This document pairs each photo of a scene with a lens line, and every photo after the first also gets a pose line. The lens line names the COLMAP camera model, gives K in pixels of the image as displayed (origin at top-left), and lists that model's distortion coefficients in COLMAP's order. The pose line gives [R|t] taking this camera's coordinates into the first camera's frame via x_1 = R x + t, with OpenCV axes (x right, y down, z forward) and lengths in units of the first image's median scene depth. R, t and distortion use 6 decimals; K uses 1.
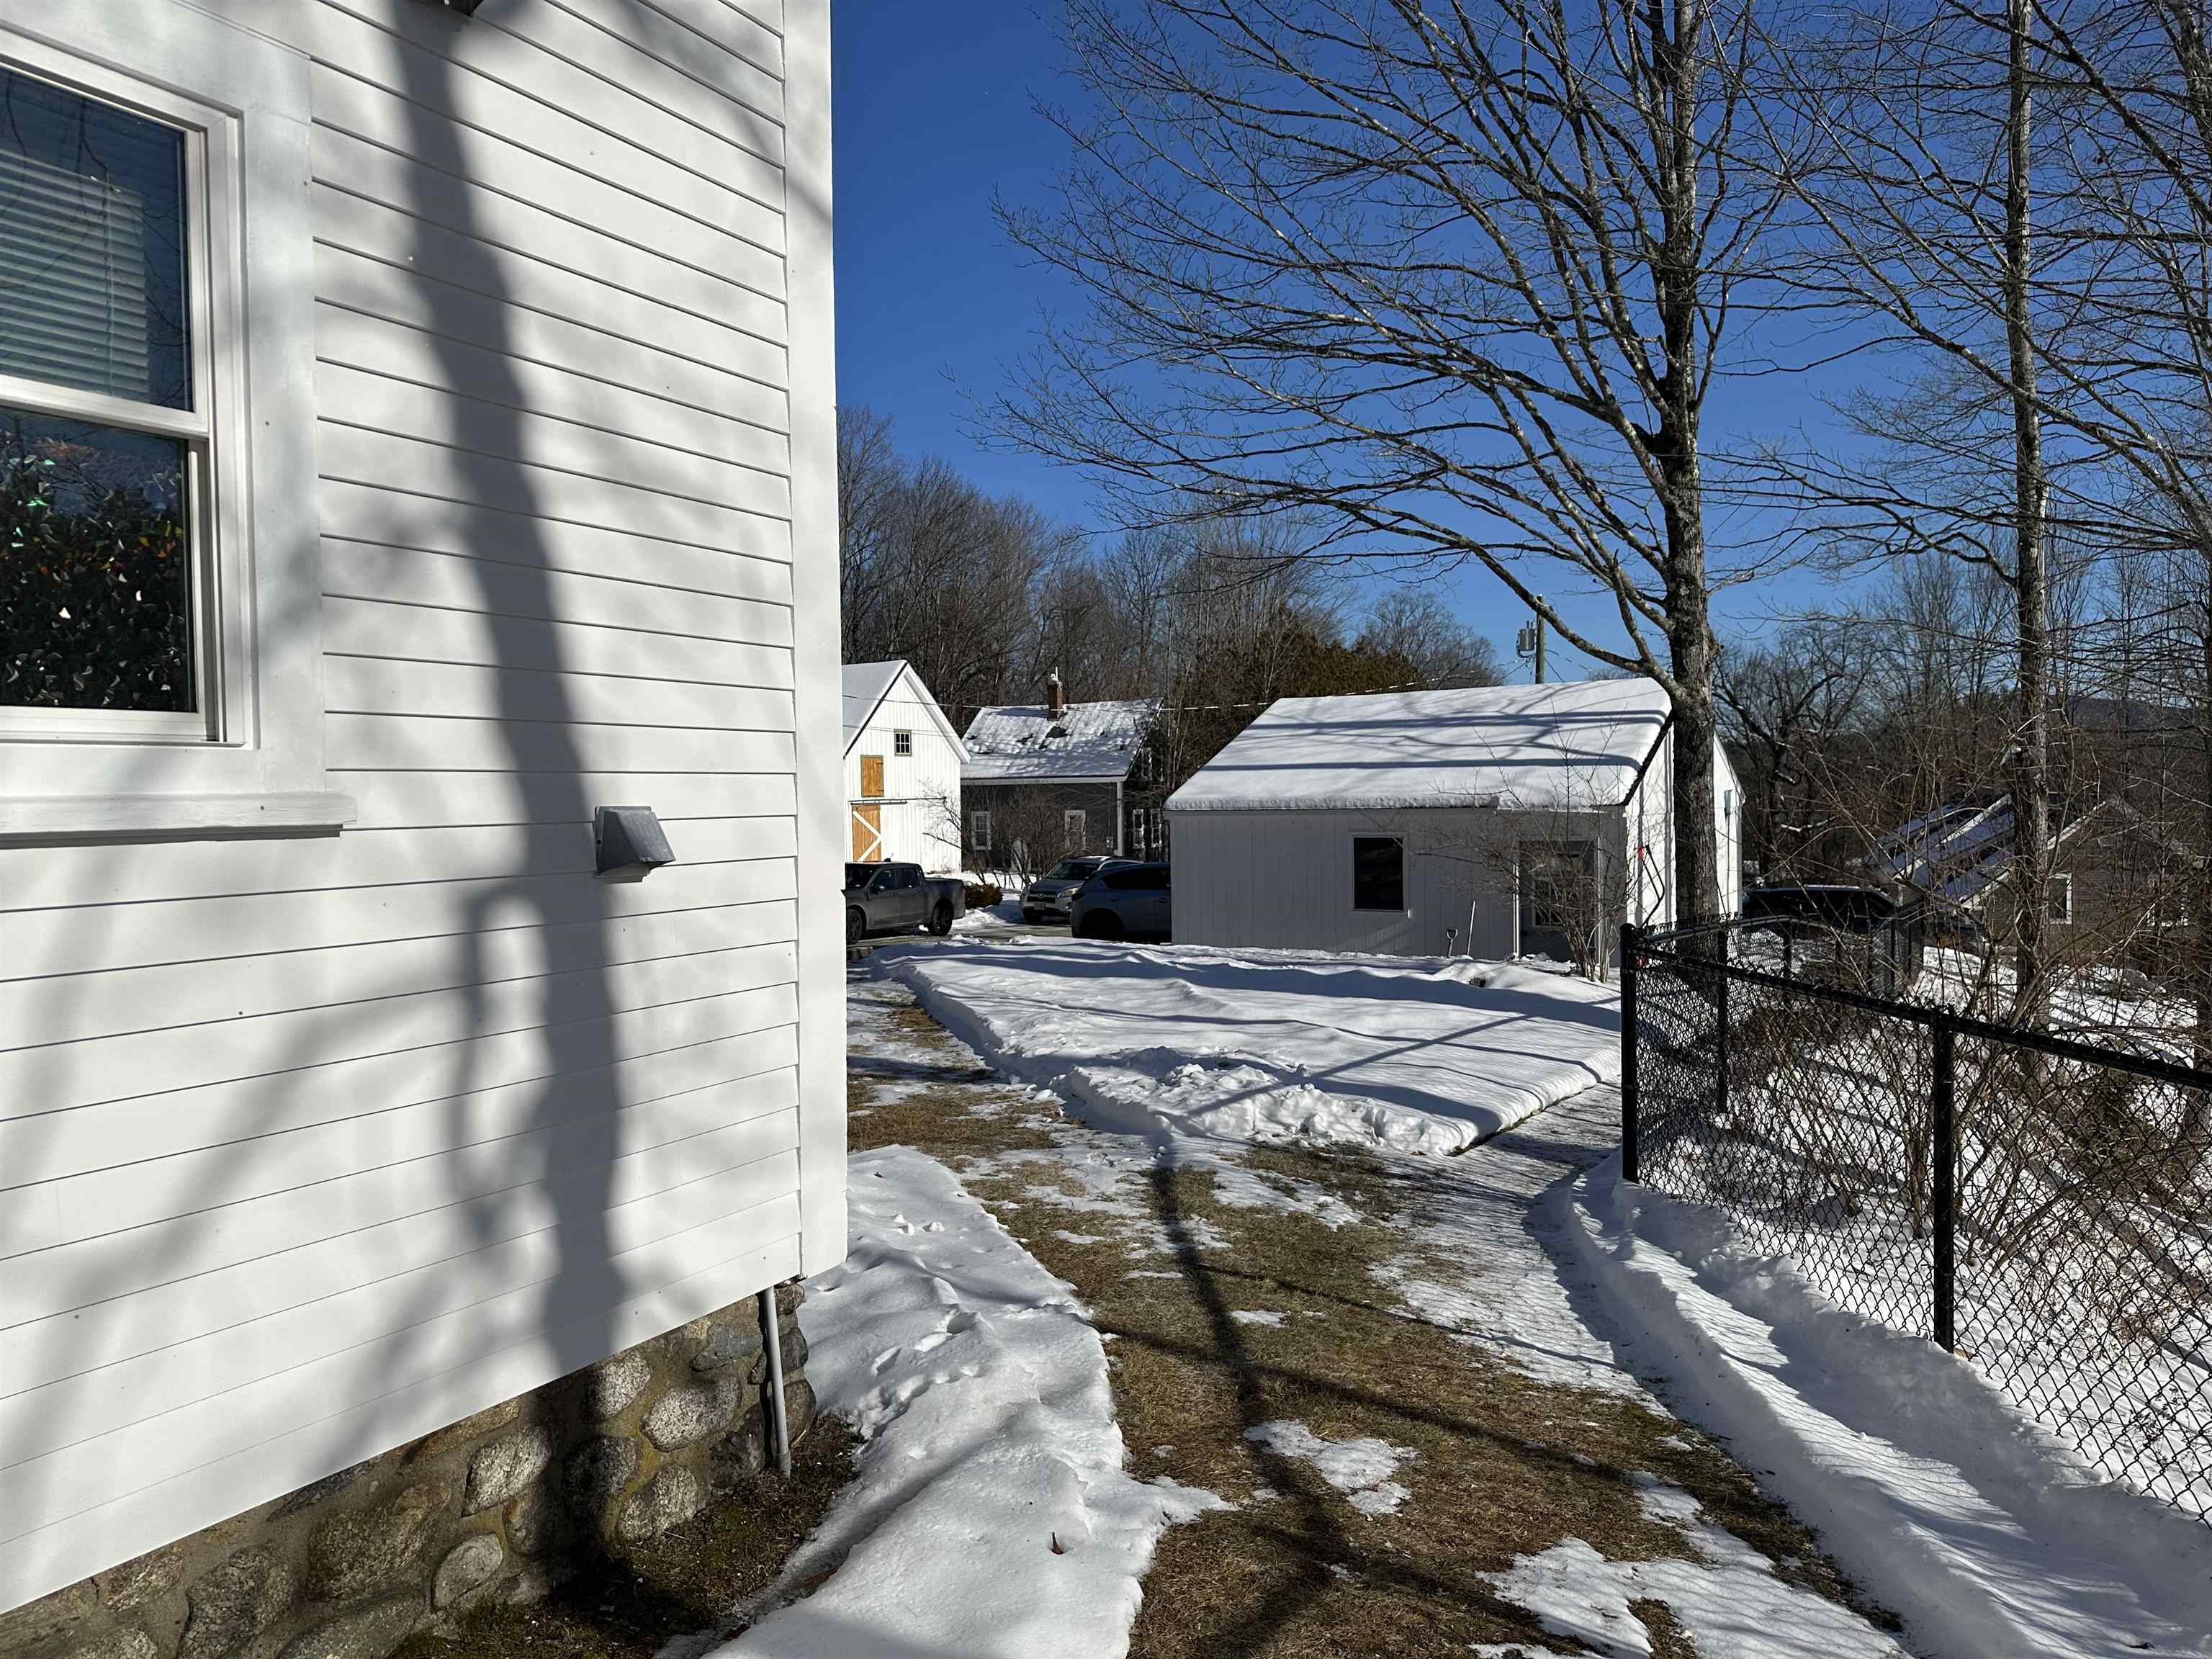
lens RADIAL K [[1550.6, 0, 1103.3], [0, 1550.6, 829.0], [0, 0, 1]] dist [0.052530, -0.047003]
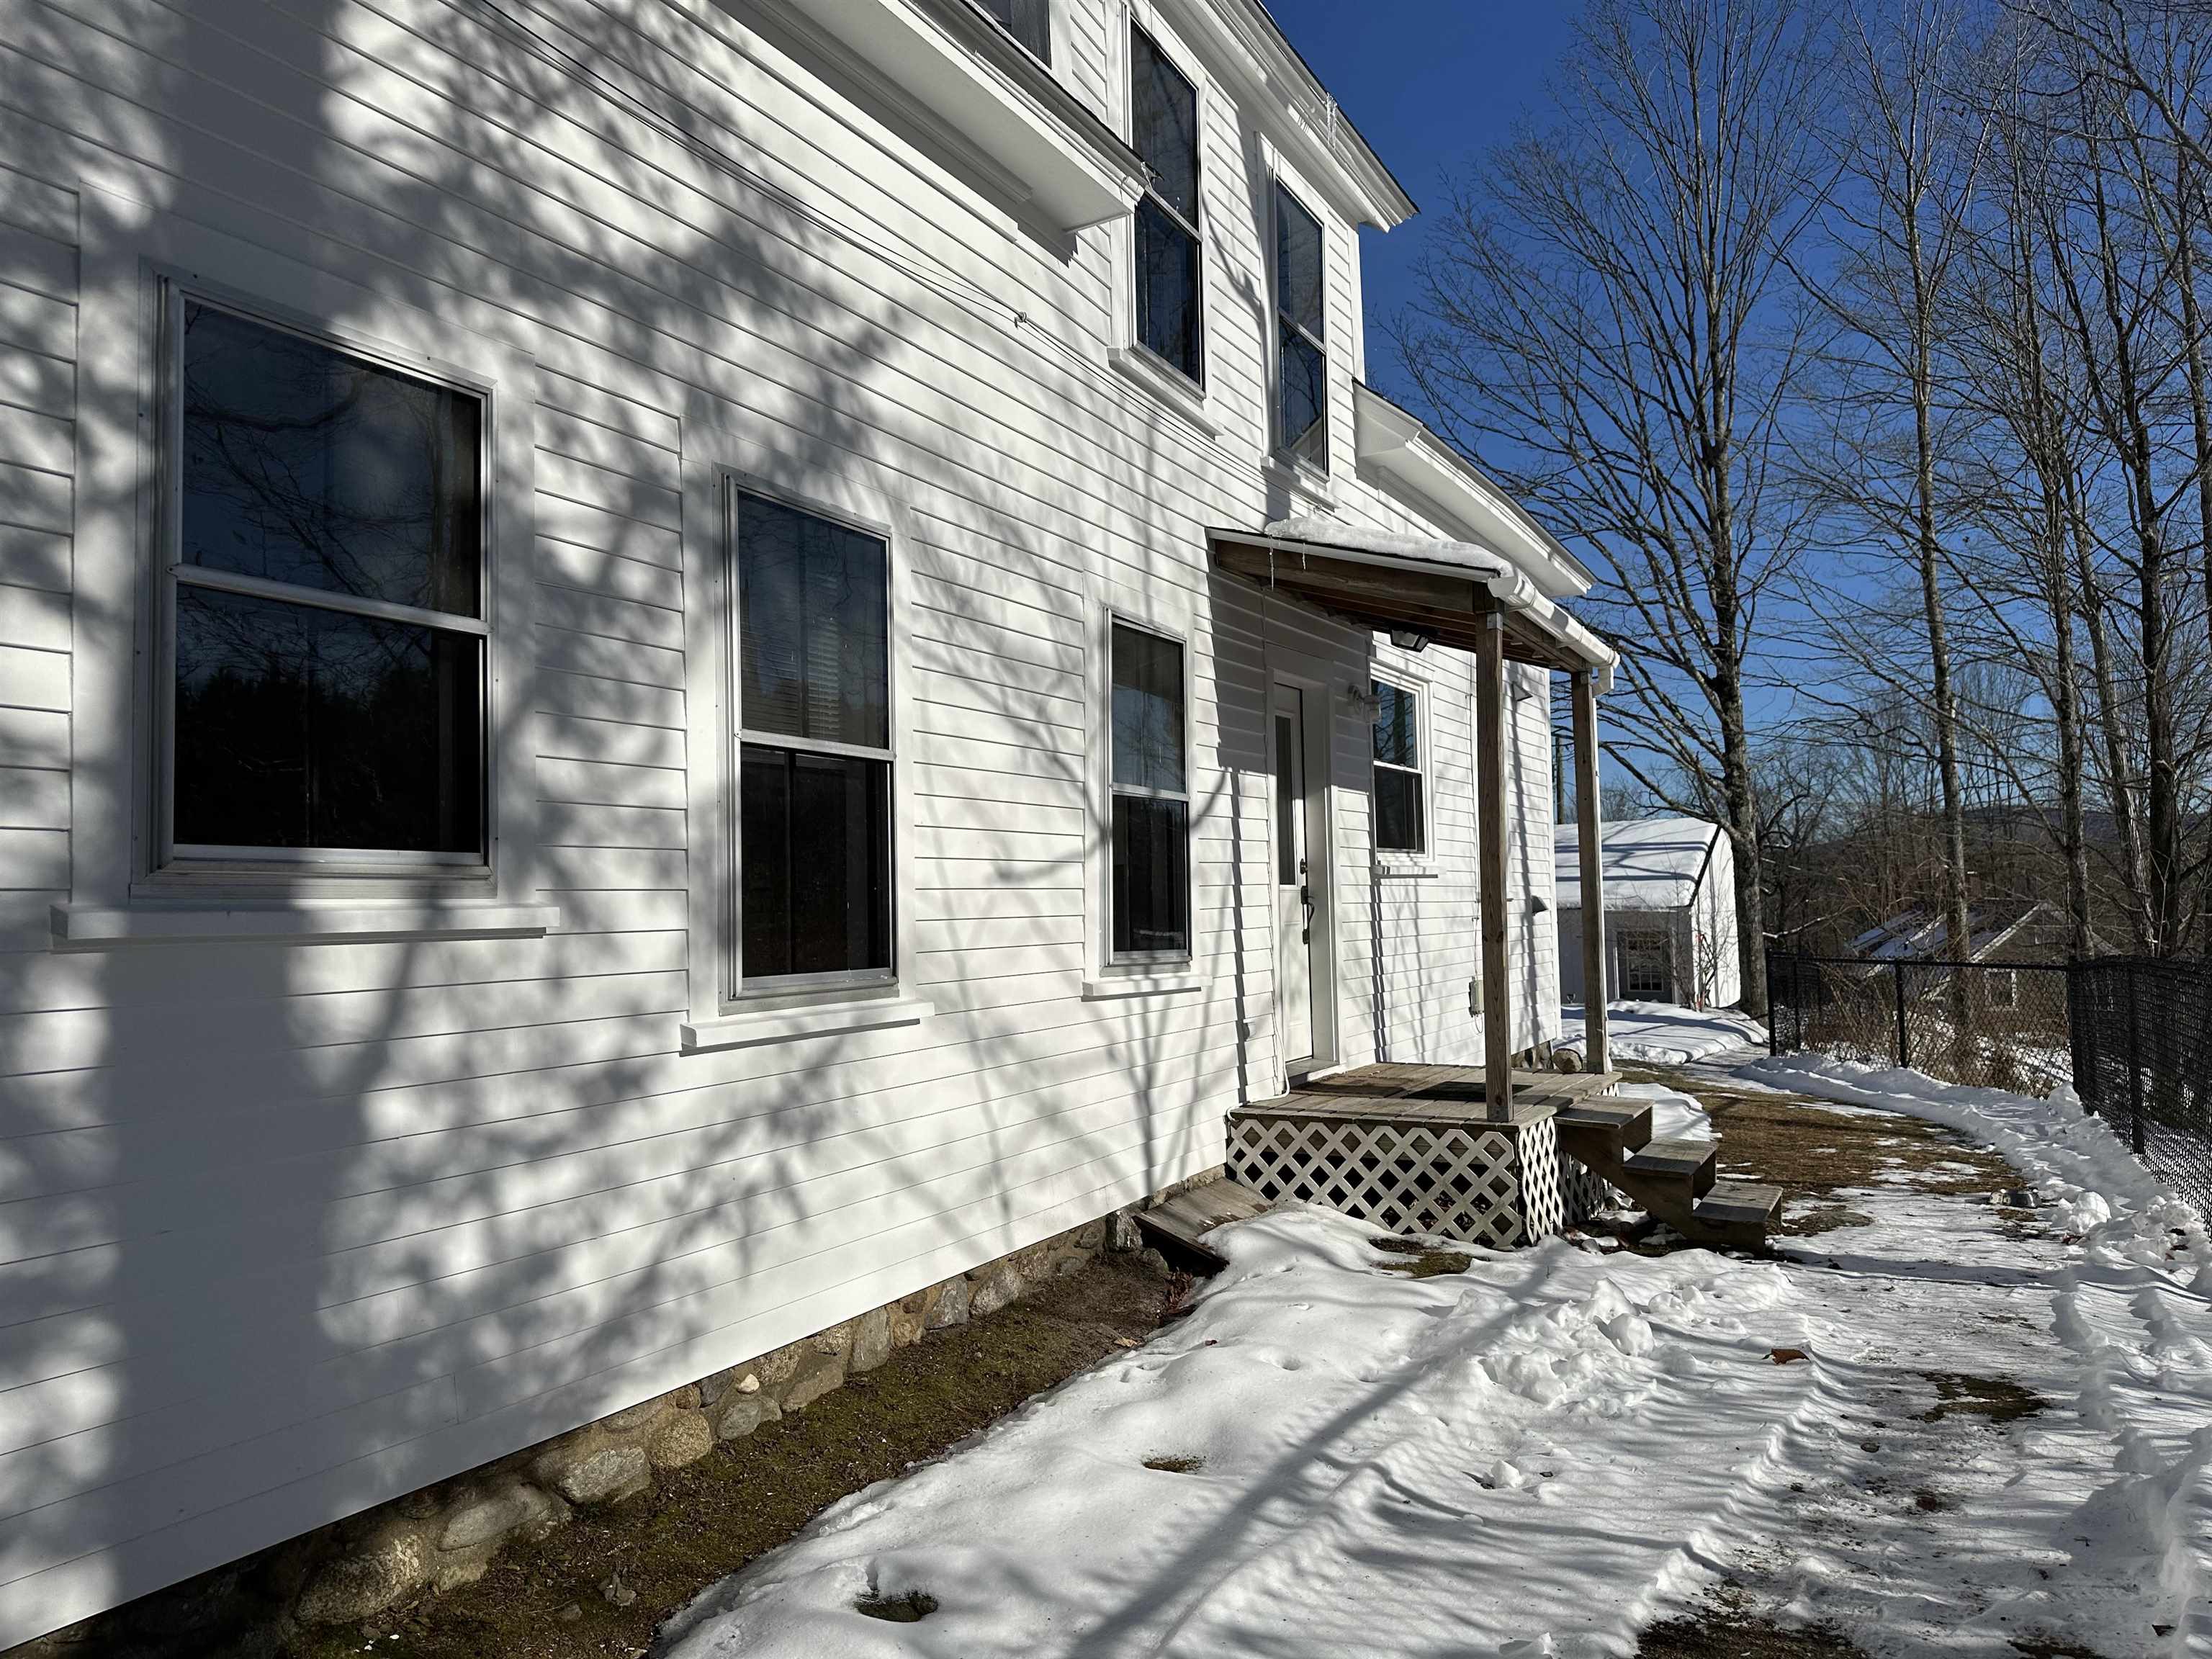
lens RADIAL K [[1550.6, 0, 1106.7], [0, 1550.6, 829.6], [0, 0, 1]] dist [0.052530, -0.047003]
pose [[0.999743, -0.008546, 0.020990, -0.315324], [0.010094, 0.997150, -0.074768, 0.021201], [-0.020291, 0.074961, 0.996980, -0.599996]]
